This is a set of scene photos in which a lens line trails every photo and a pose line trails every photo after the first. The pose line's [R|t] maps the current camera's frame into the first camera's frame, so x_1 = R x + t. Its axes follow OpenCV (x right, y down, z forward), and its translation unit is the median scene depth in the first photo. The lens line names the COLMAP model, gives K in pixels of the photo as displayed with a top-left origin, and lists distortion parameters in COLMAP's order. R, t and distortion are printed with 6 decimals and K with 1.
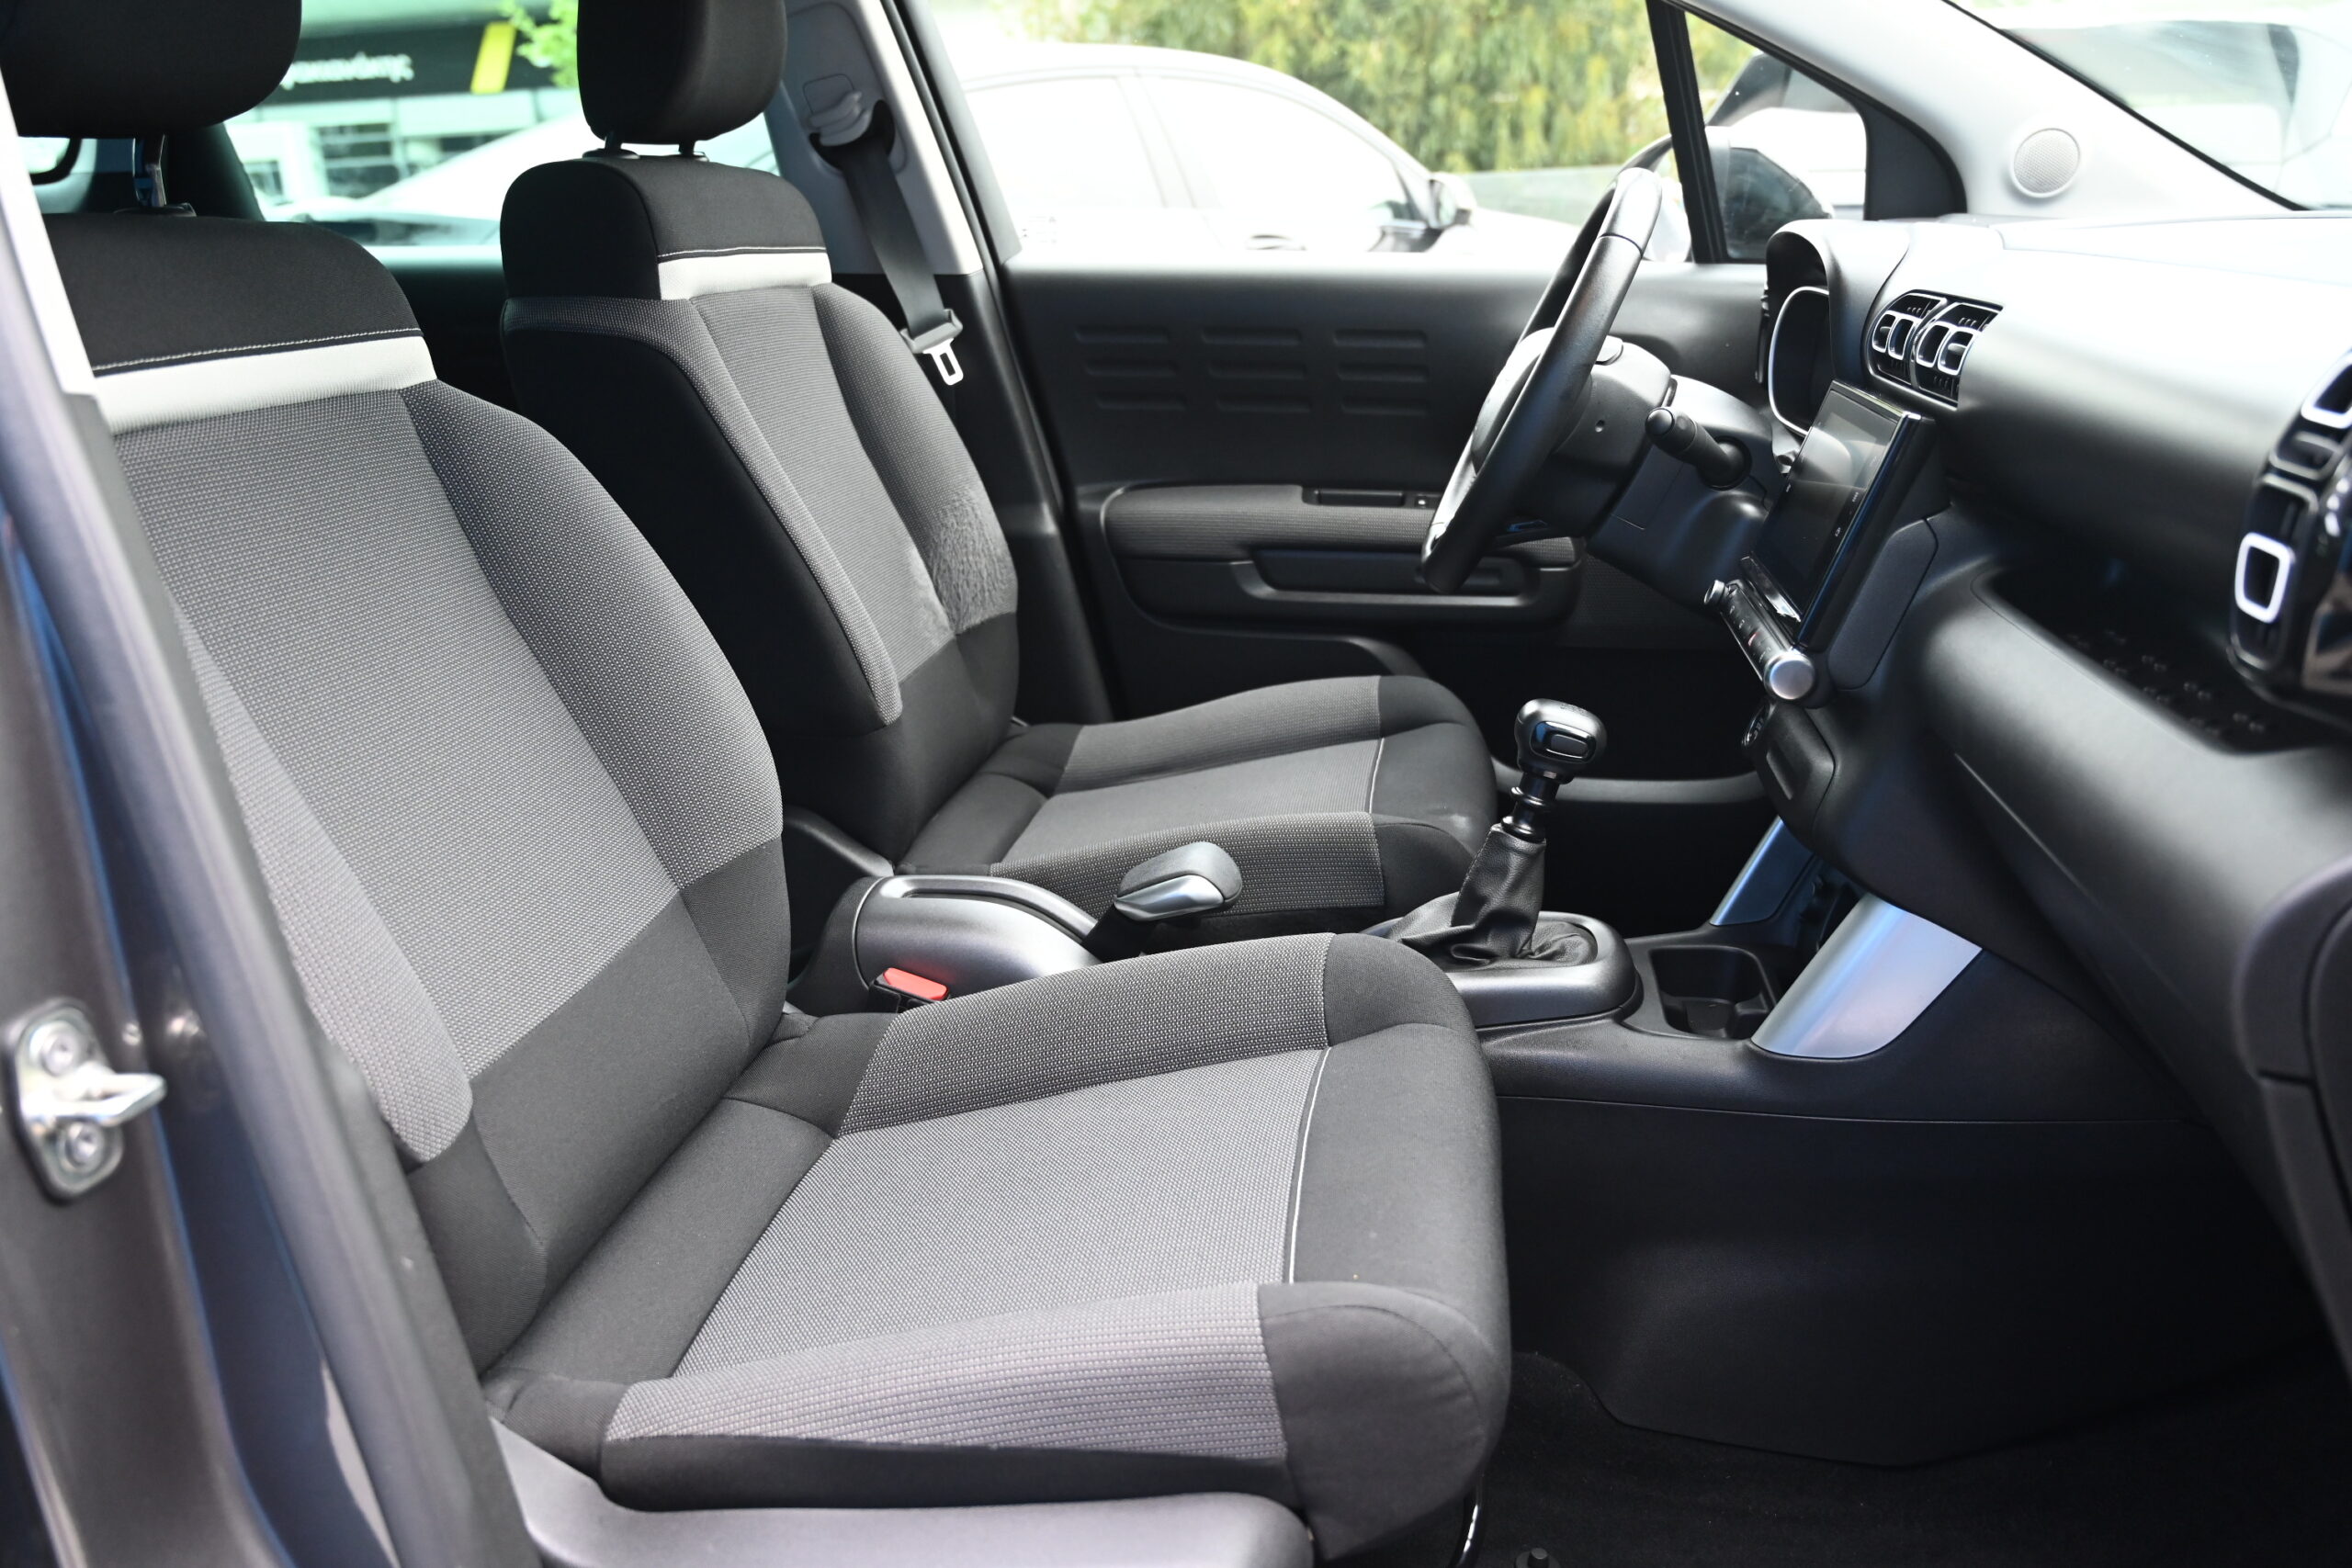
lens RADIAL K [[1966.6, 0, 1165.0], [0, 1966.6, 781.4], [0, 0, 1]] dist [0.009040, -0.020481]
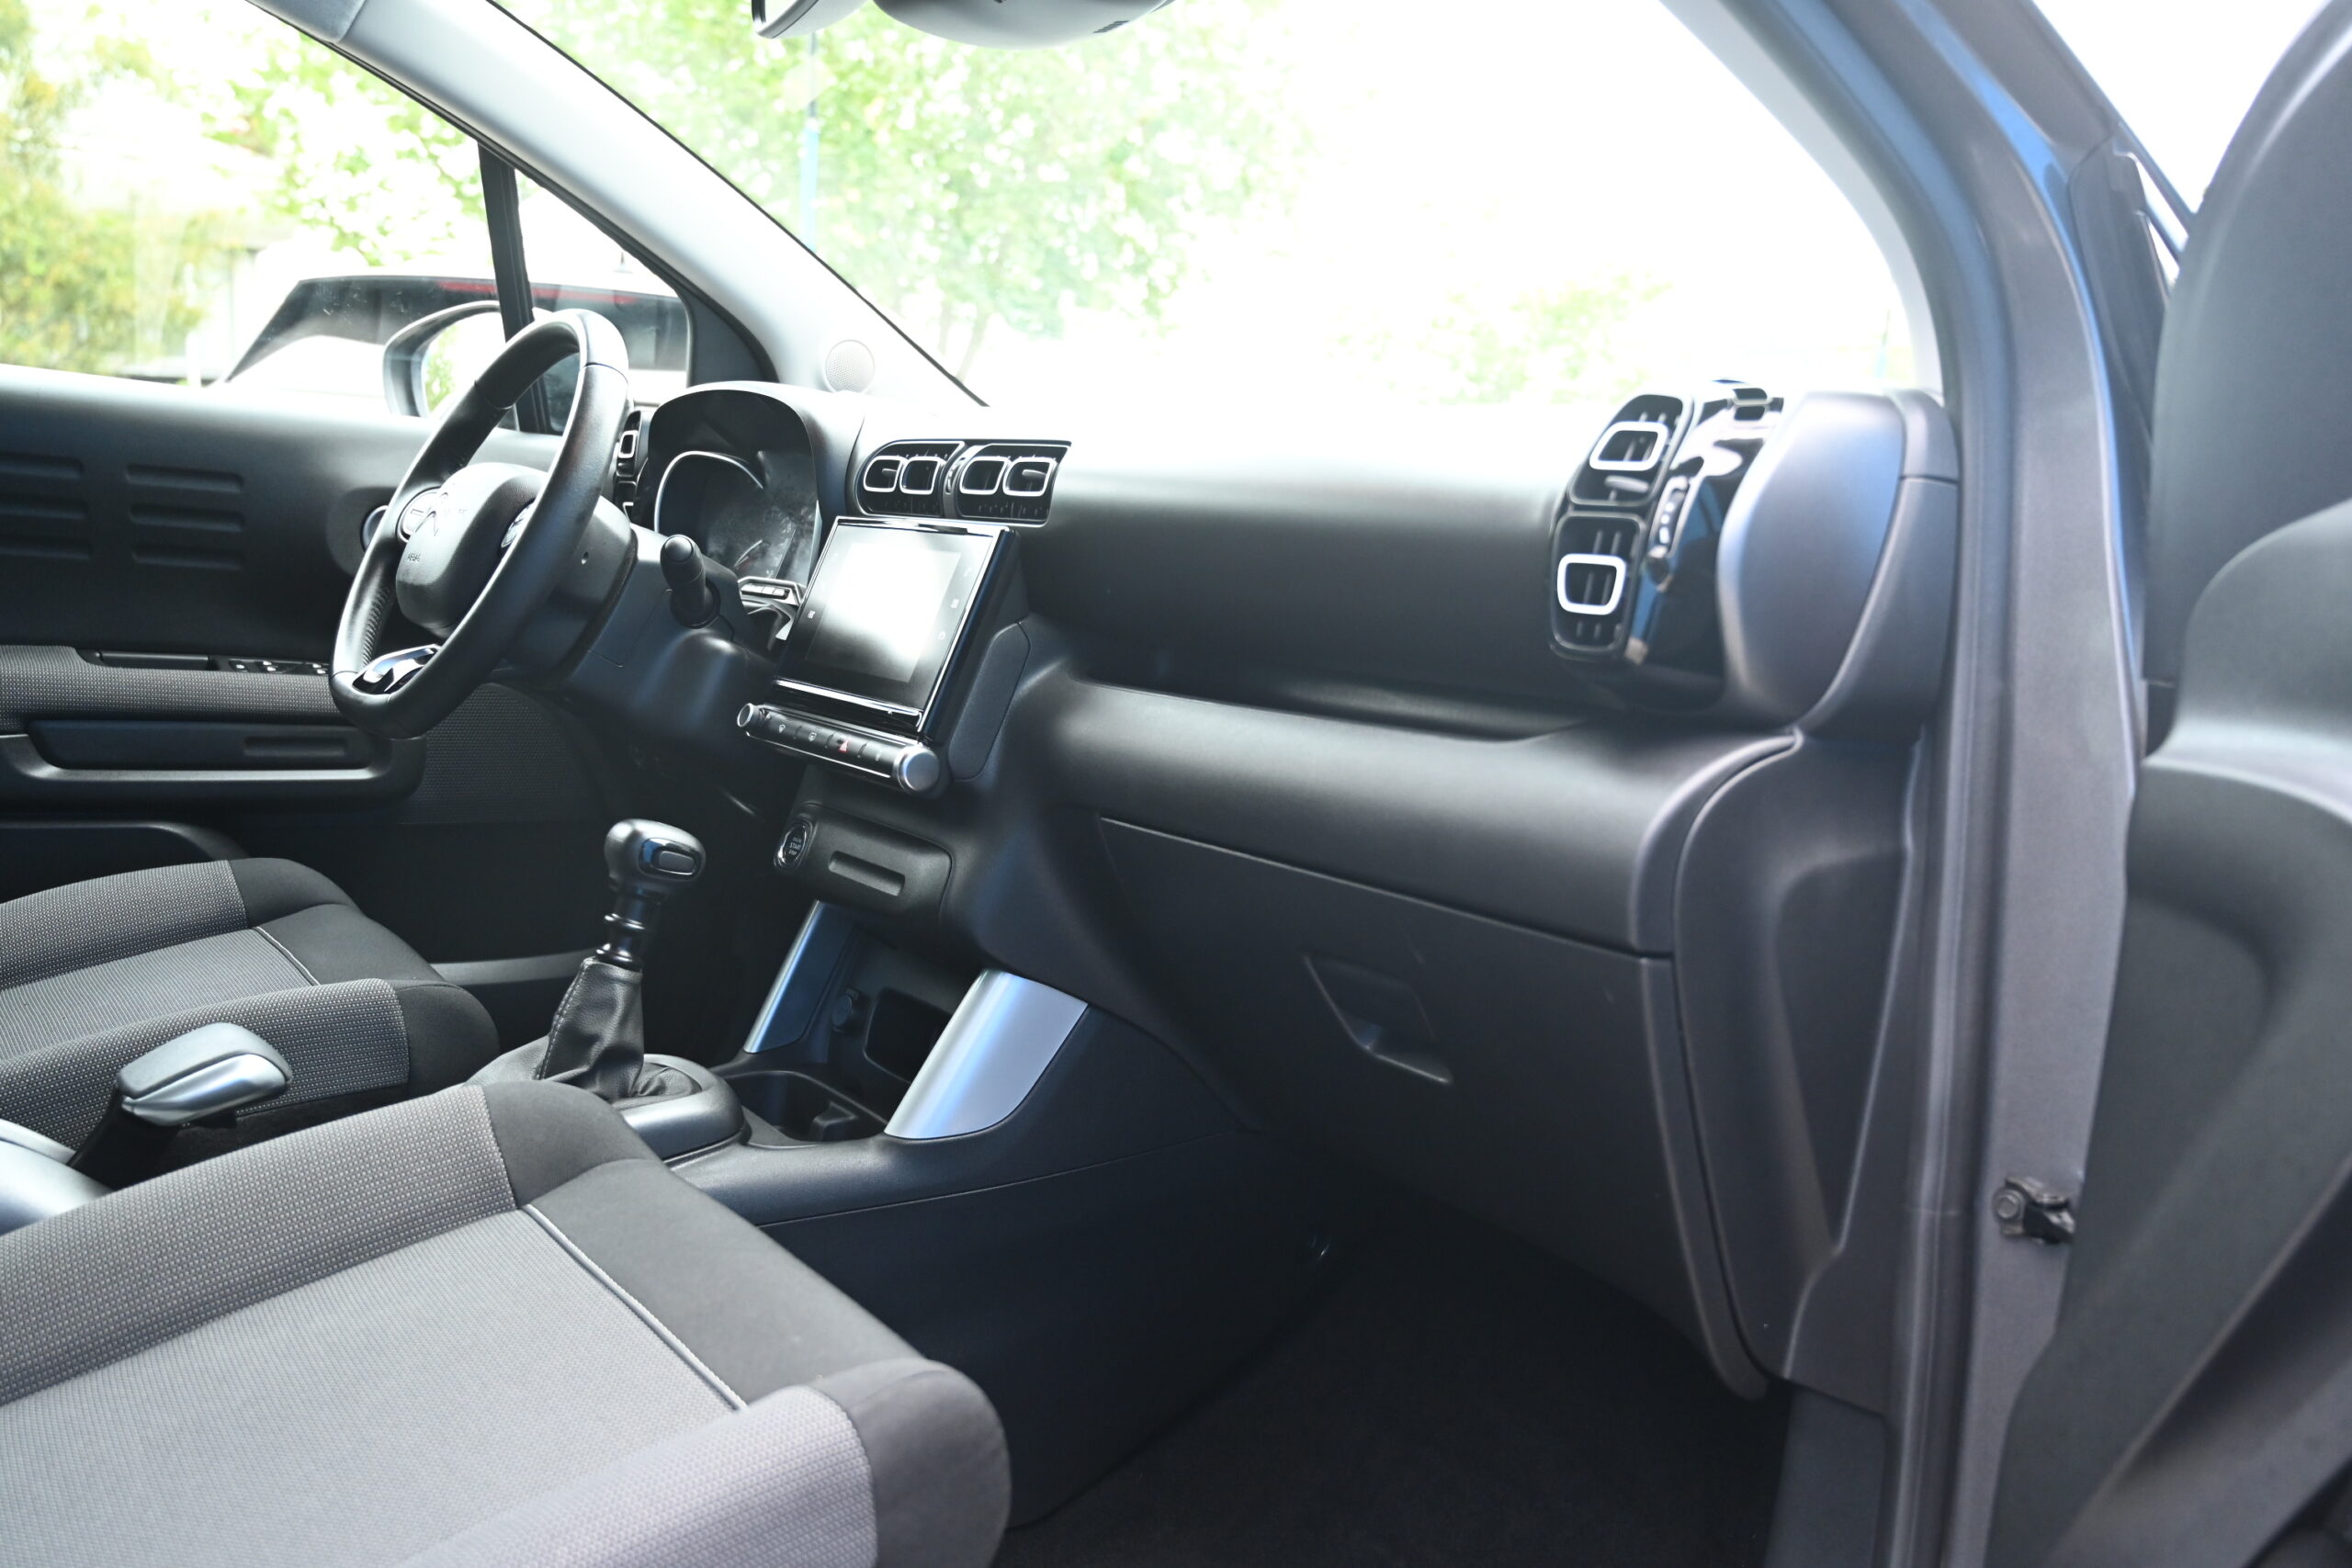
lens RADIAL K [[1966.6, 0, 1167.6], [0, 1966.6, 785.5], [0, 0, 1]] dist [0.009040, -0.020481]
pose [[0.696041, -0.022798, 0.717640, -0.307246], [0.124997, 0.988081, -0.089845, 0.059483], [-0.707038, 0.152238, 0.690595, 0.156118]]
